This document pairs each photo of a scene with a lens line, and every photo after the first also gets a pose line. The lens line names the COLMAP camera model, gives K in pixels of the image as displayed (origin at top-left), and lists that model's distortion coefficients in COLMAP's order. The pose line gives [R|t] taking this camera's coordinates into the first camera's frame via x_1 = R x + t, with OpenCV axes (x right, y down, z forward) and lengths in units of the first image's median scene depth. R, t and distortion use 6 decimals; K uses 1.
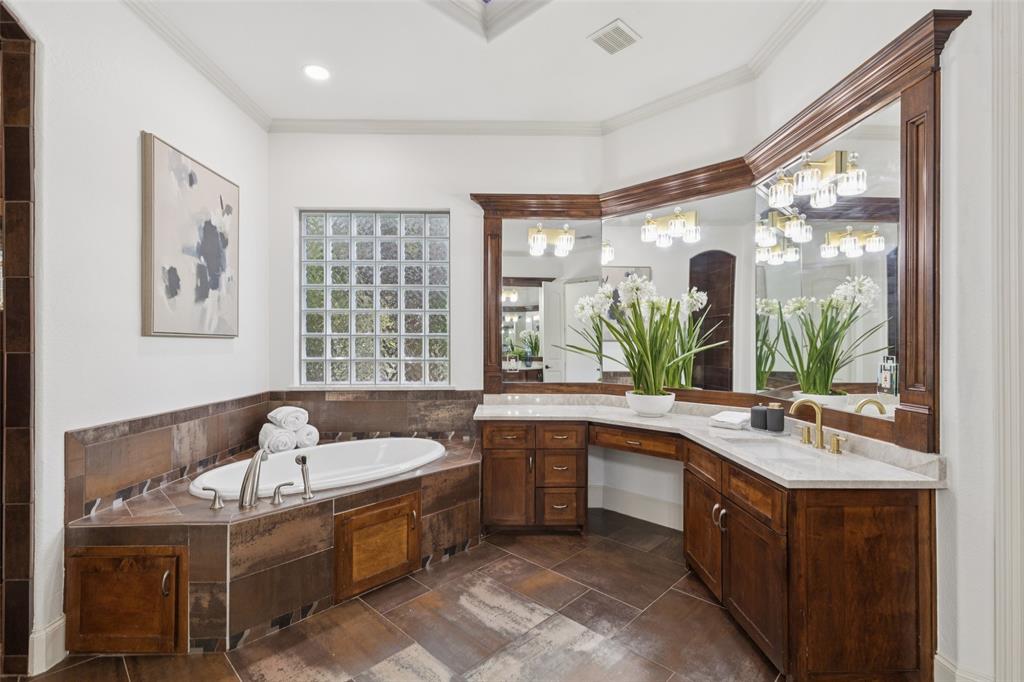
lens RADIAL K [[462.7, 0, 514.8], [0, 462.7, 340.4], [0, 0, 1]] dist [0.004323, -0.000160]
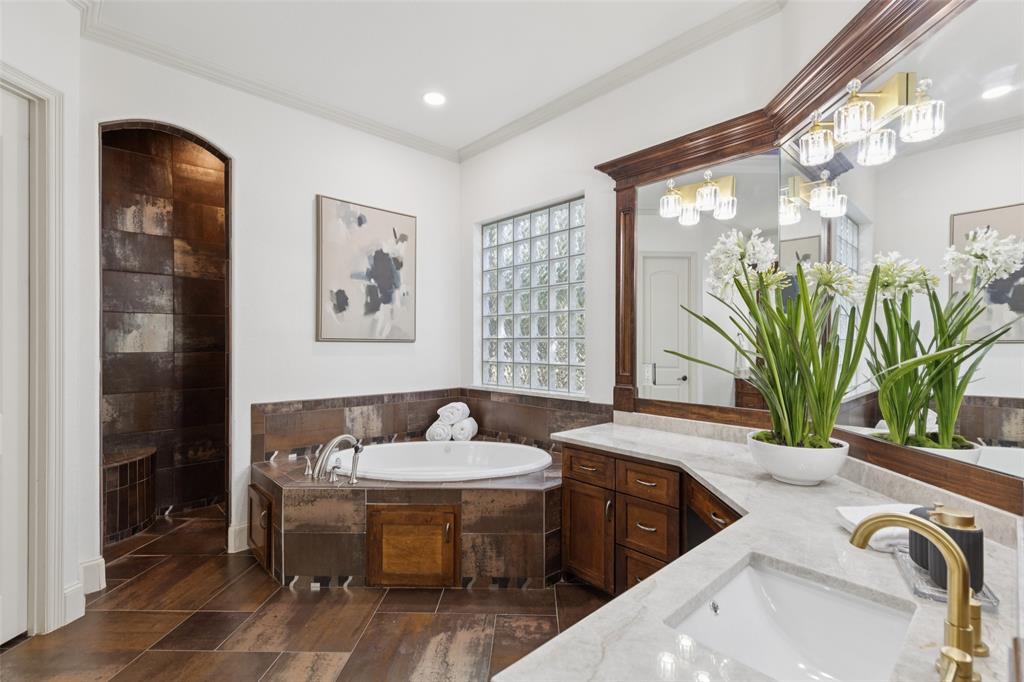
lens RADIAL K [[462.7, 0, 514.8], [0, 462.7, 340.4], [0, 0, 1]] dist [0.004323, -0.000160]
pose [[0.672481, -0.005680, -0.740093, 0.540425], [0.004088, 0.999984, -0.003960, -0.003643], [0.740103, -0.000363, 0.672493, 0.428791]]
